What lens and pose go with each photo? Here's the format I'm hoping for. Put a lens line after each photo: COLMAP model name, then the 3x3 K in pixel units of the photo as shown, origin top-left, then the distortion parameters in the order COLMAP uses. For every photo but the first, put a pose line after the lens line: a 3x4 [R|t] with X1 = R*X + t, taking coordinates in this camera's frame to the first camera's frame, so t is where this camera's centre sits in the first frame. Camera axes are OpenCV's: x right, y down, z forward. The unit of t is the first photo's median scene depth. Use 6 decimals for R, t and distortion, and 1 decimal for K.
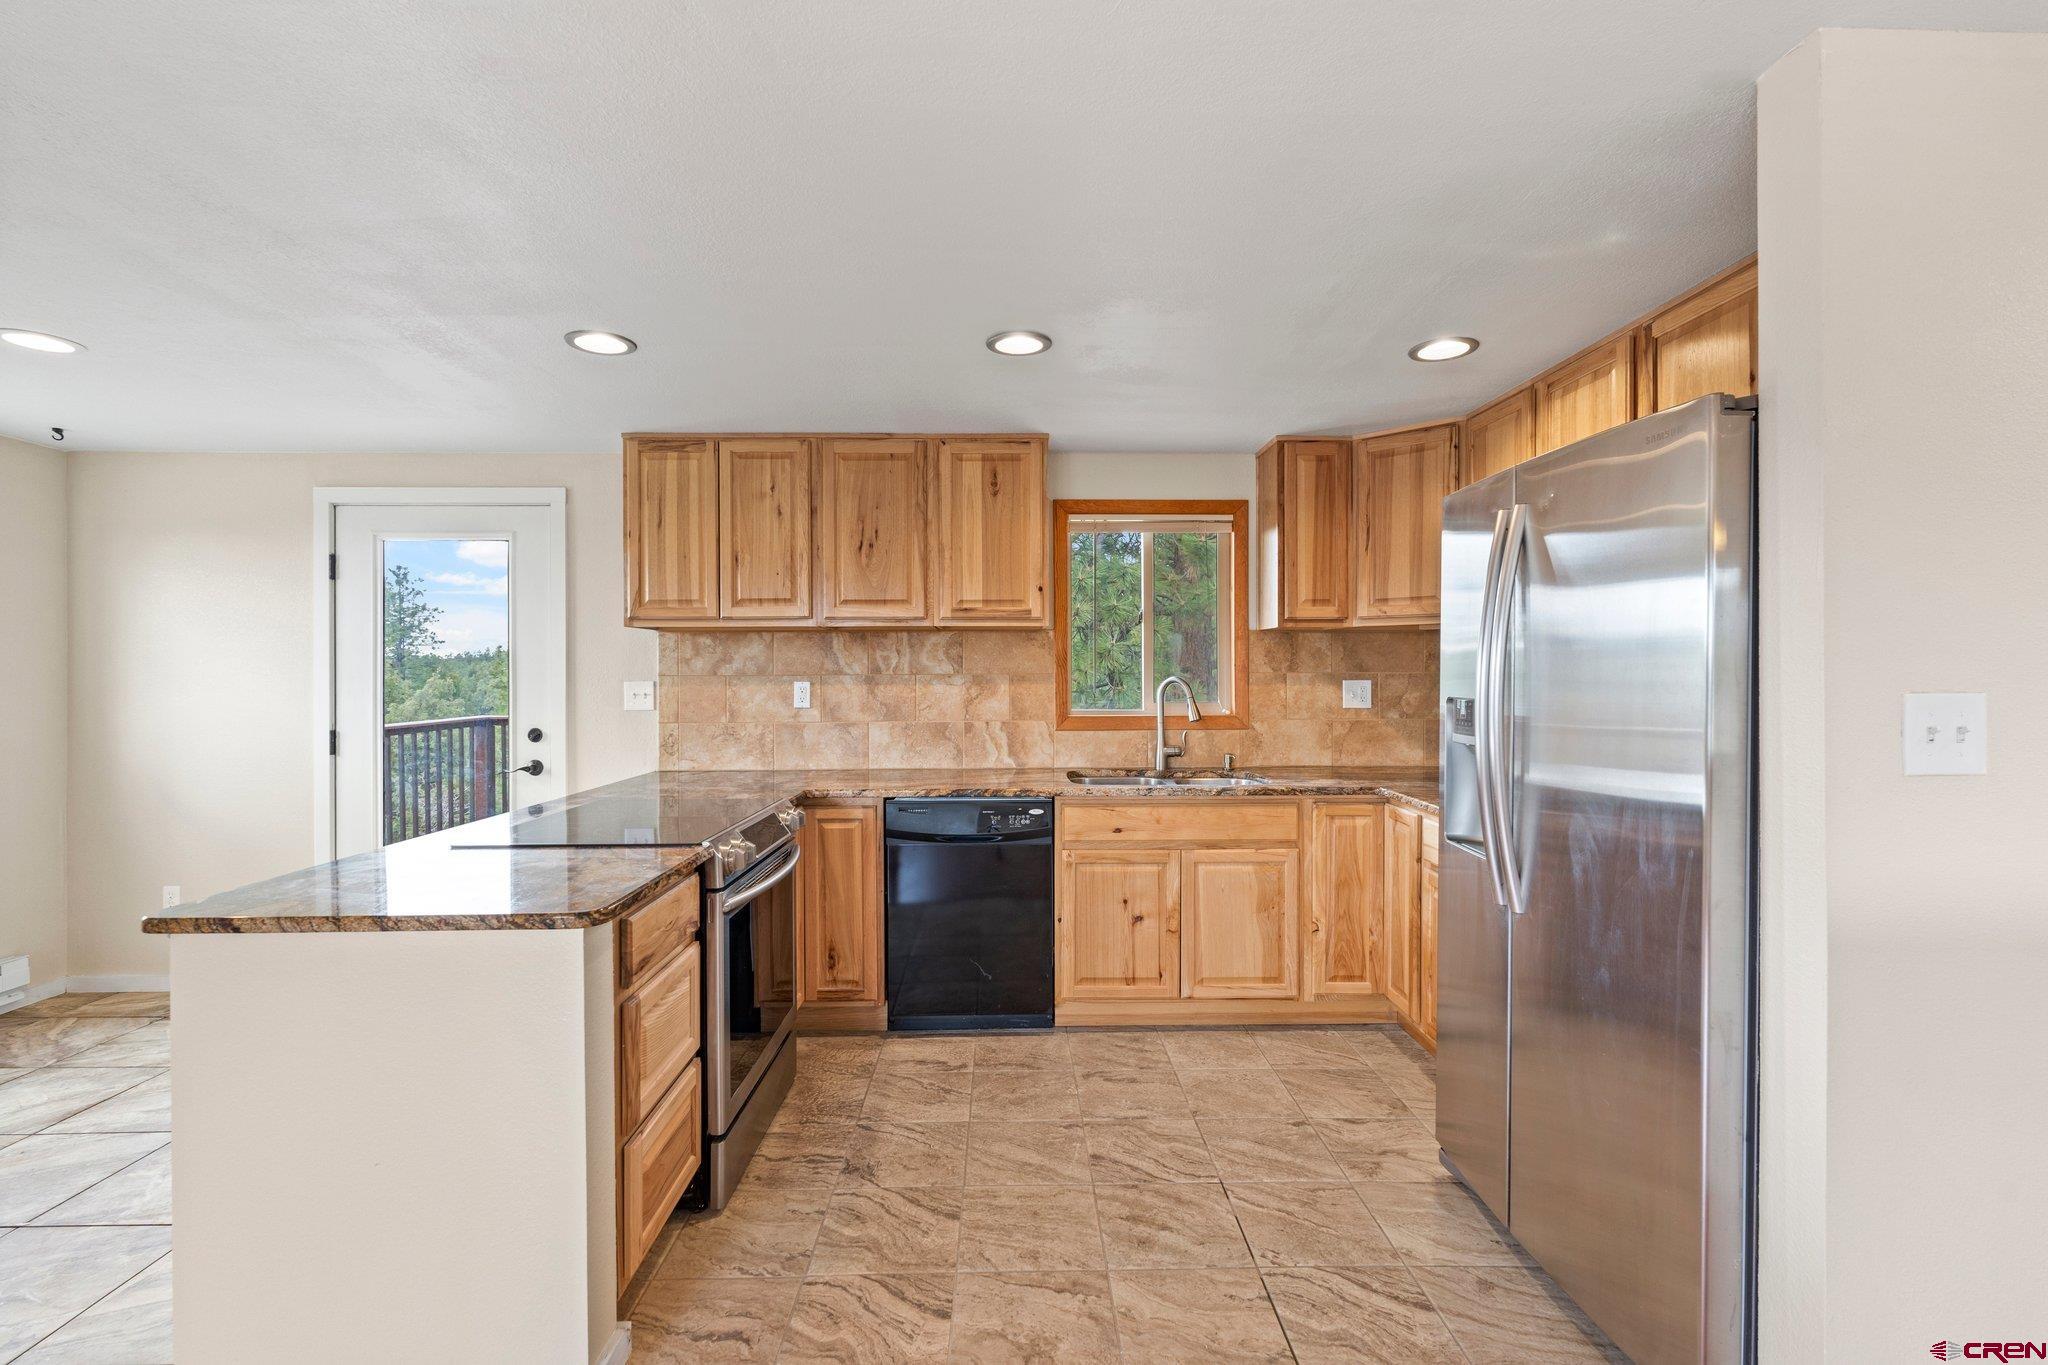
lens RADIAL K [[899.6, 0, 1022.3], [0, 899.6, 675.0], [0, 0, 1]] dist [-0.001886, -0.000402]
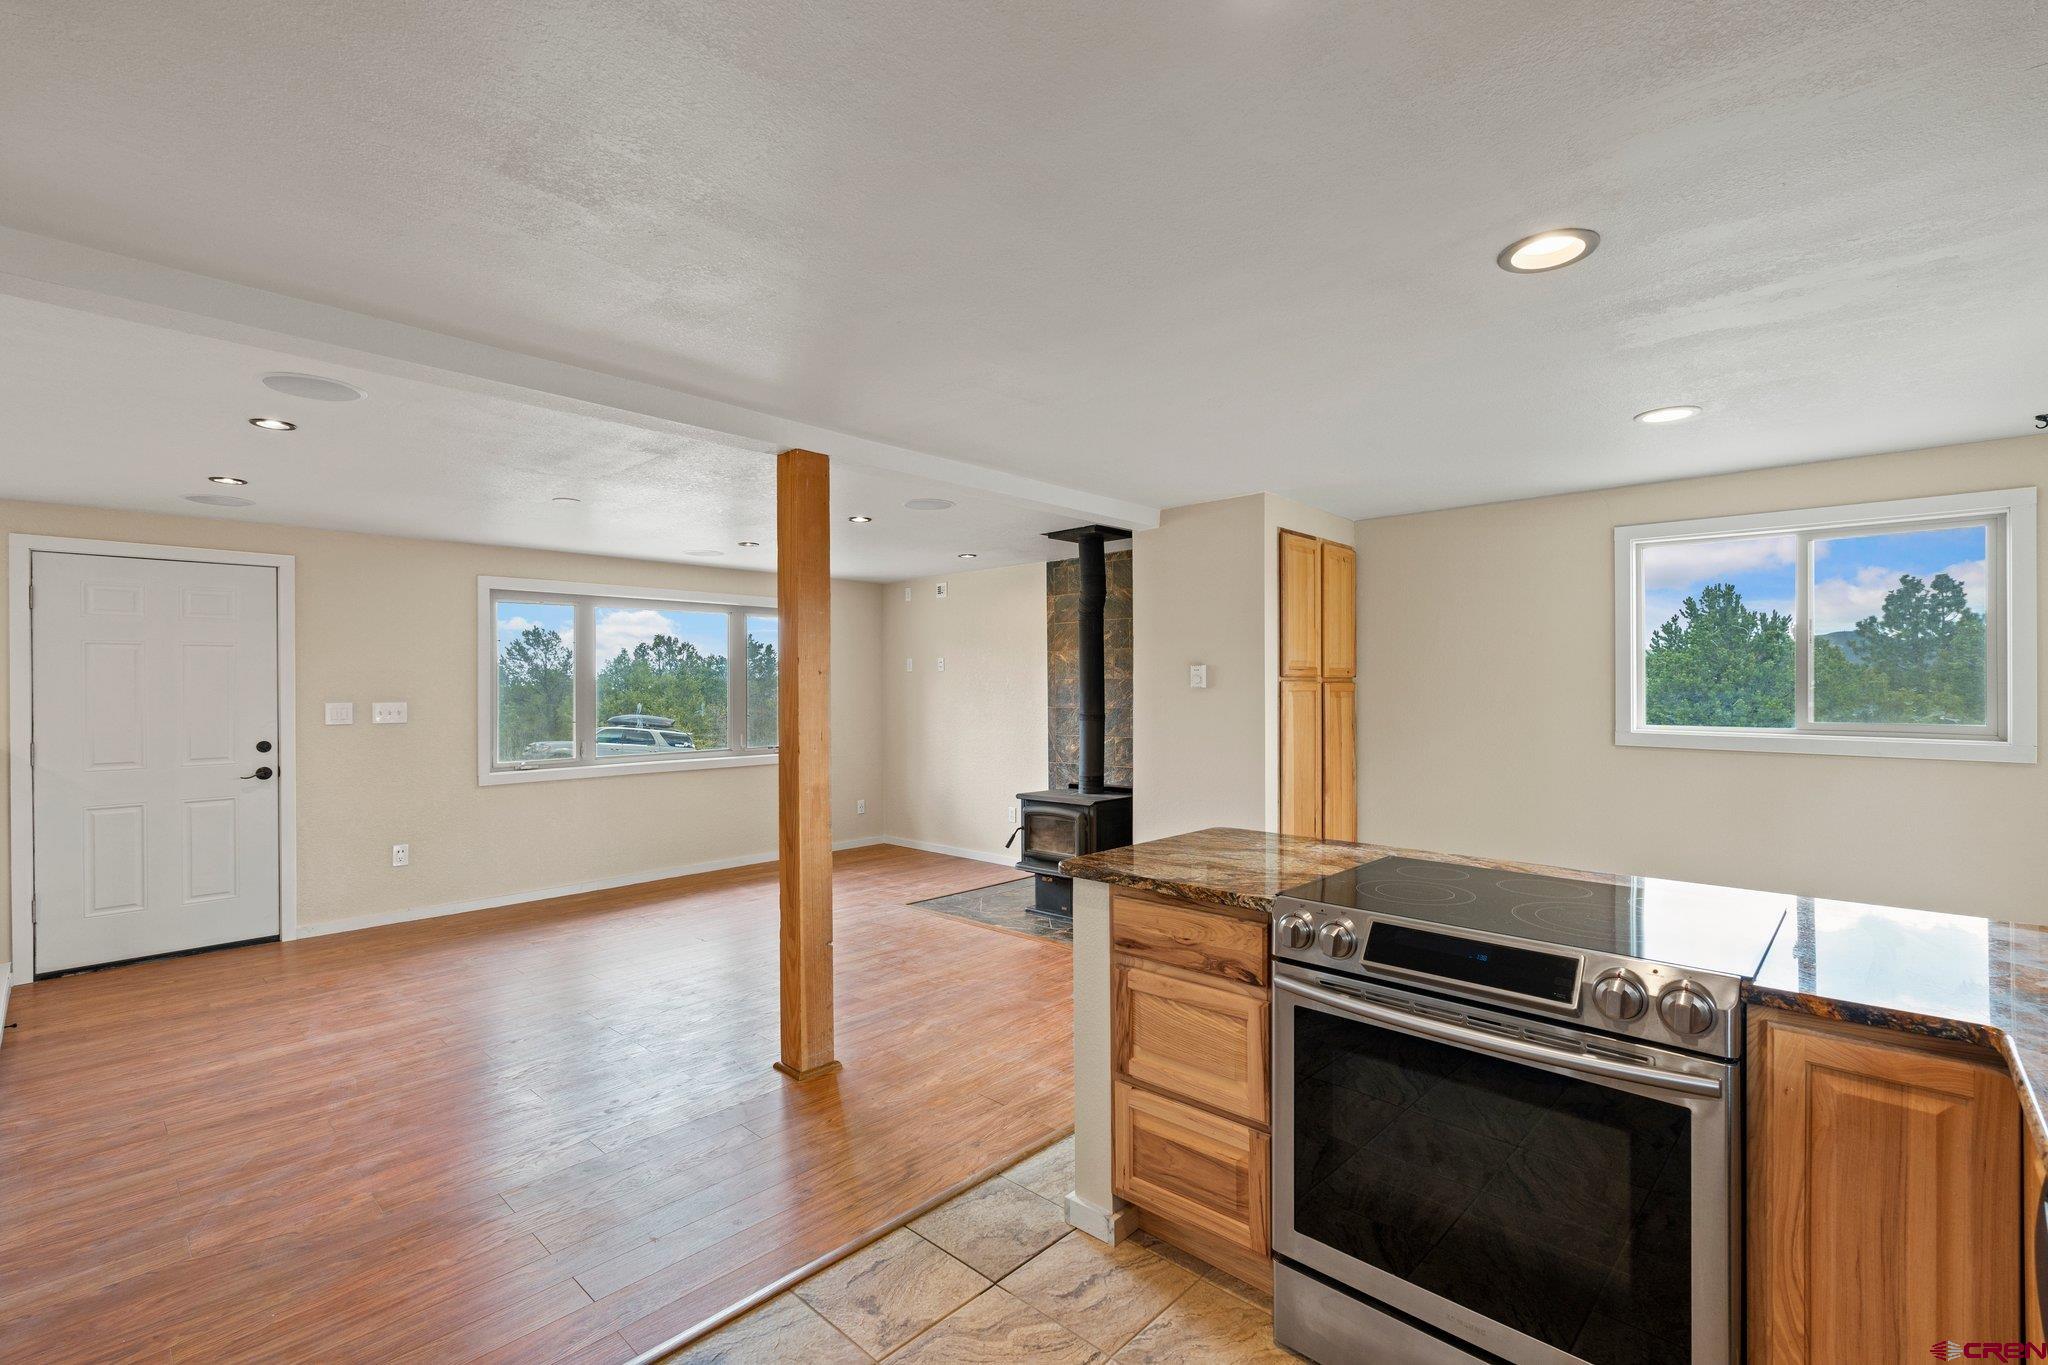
lens RADIAL K [[902.9, 0, 1024.0], [0, 902.9, 682.5], [0, 0, 1]] dist [-0.001518, -0.000246]
pose [[-0.699397, 0.002706, -0.714729, 0.264650], [0.002082, 0.999996, 0.001749, -0.011522], [0.714731, -0.000265, -0.699400, 0.879101]]
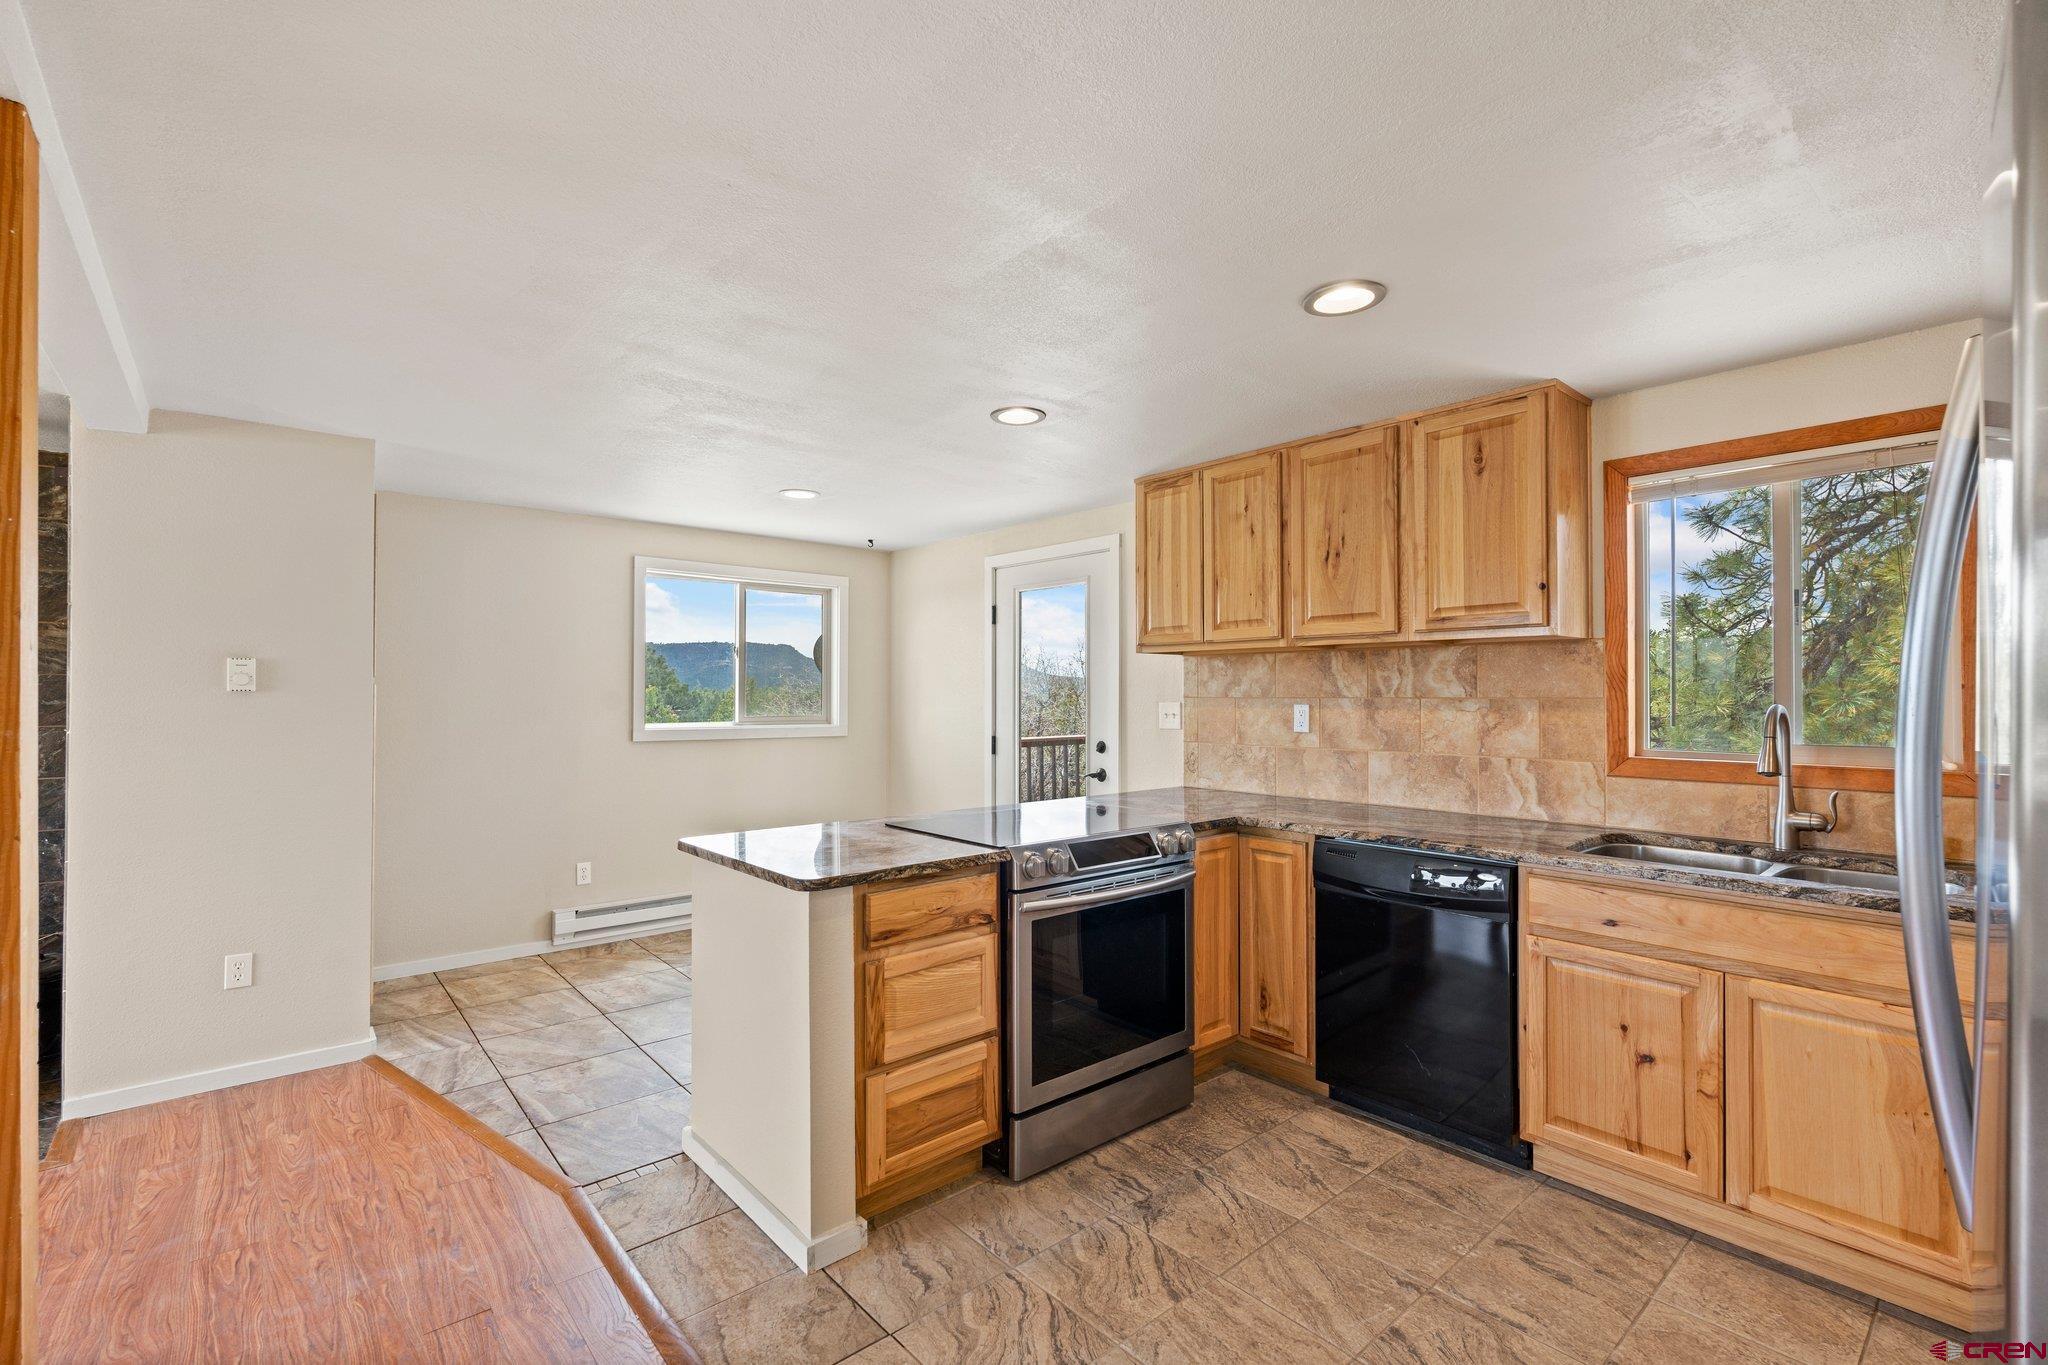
lens RADIAL K [[902.9, 0, 1024.0], [0, 902.9, 682.5], [0, 0, 1]] dist [-0.001518, -0.000246]
pose [[0.639282, -0.005466, -0.768953, 0.326167], [-0.005026, 0.999924, -0.011287, -0.003904], [0.768956, 0.011081, 0.639206, 0.180694]]
